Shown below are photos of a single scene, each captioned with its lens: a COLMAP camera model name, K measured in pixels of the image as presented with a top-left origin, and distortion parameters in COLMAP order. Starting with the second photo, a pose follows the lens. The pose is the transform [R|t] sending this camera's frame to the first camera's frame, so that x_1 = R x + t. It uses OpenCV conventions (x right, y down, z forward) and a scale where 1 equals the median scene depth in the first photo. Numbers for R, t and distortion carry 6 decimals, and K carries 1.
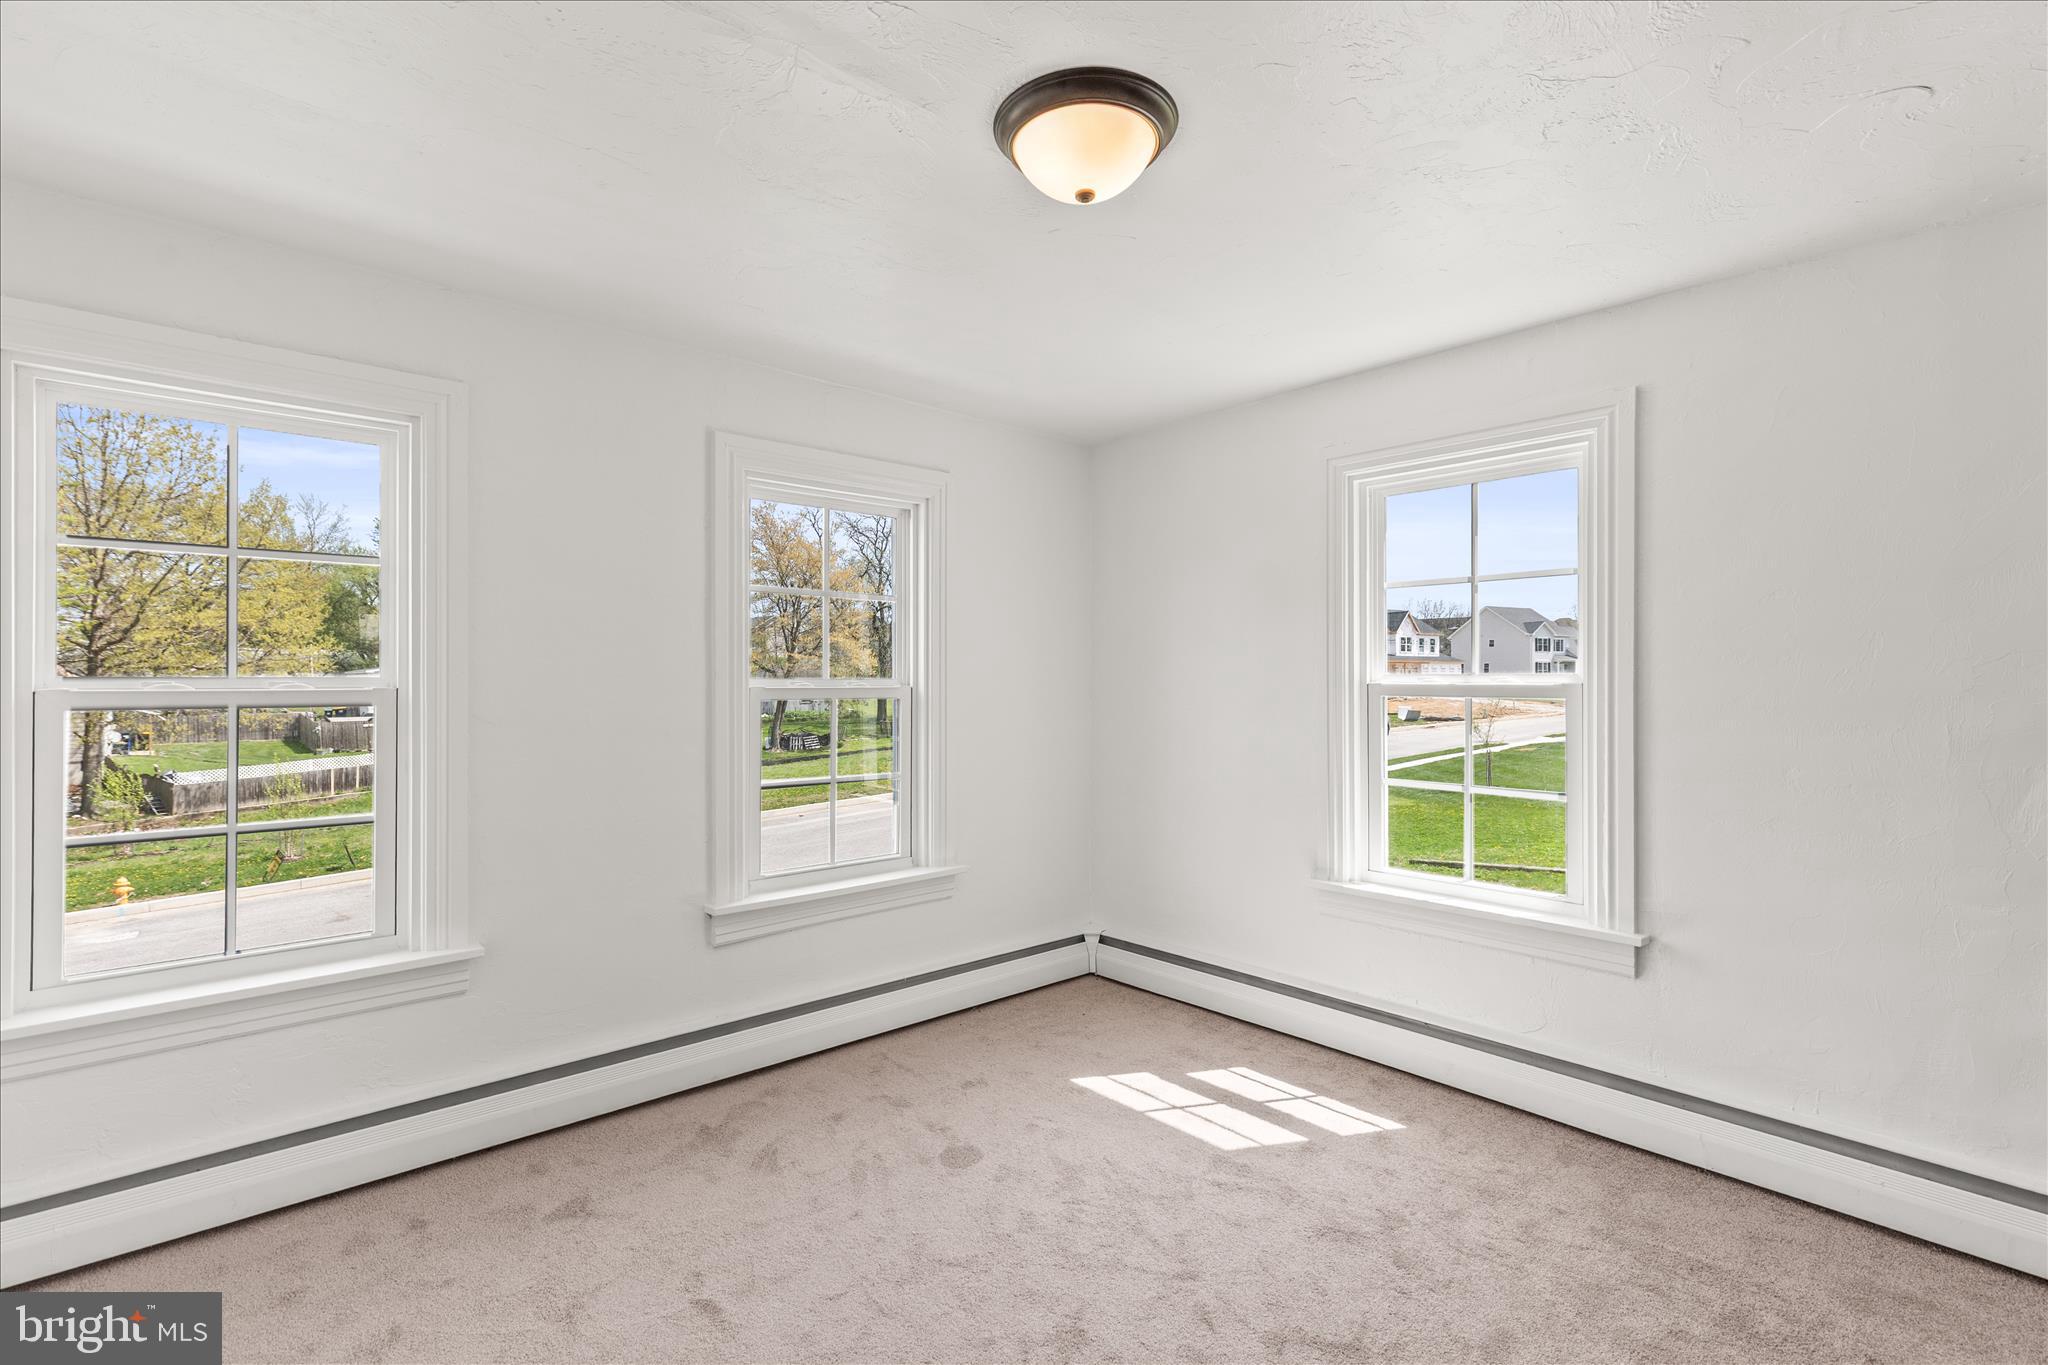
lens RADIAL K [[949.1, 0, 1024.0], [0, 949.1, 682.5], [0, 0, 1]] dist [-0.000282, 0.000090]
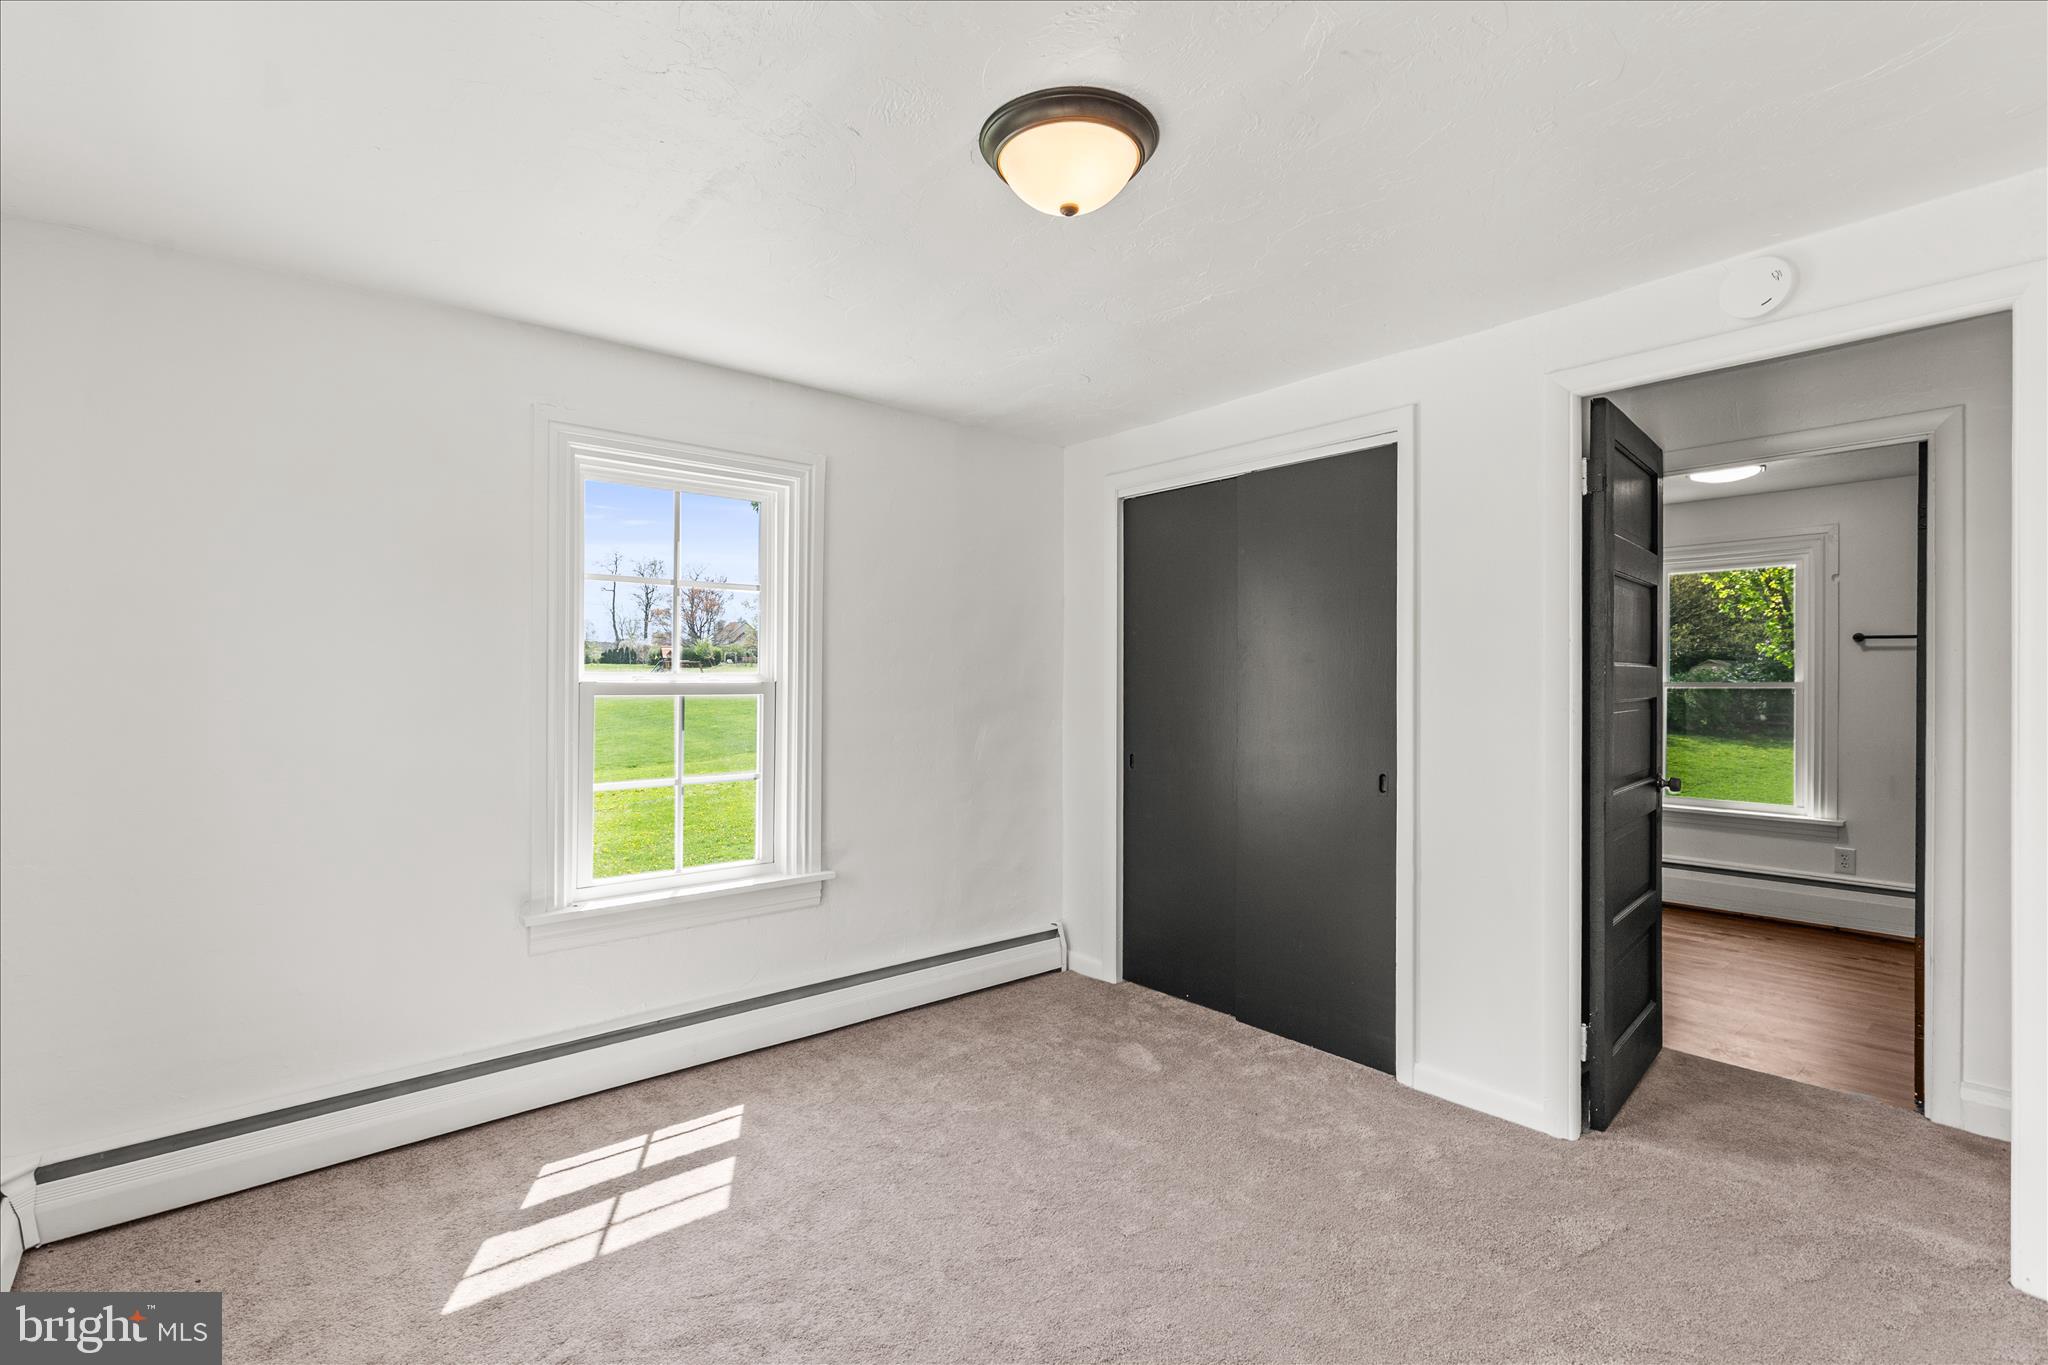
lens RADIAL K [[927.4, 0, 1026.5], [0, 927.4, 691.2], [0, 0, 1]] dist [0.000807, -0.000494]
pose [[0.024185, -0.016465, 0.999572, -0.578237], [-0.000128, 0.999864, 0.016473, -0.006416], [-0.999707, -0.000526, 0.024180, 0.626546]]
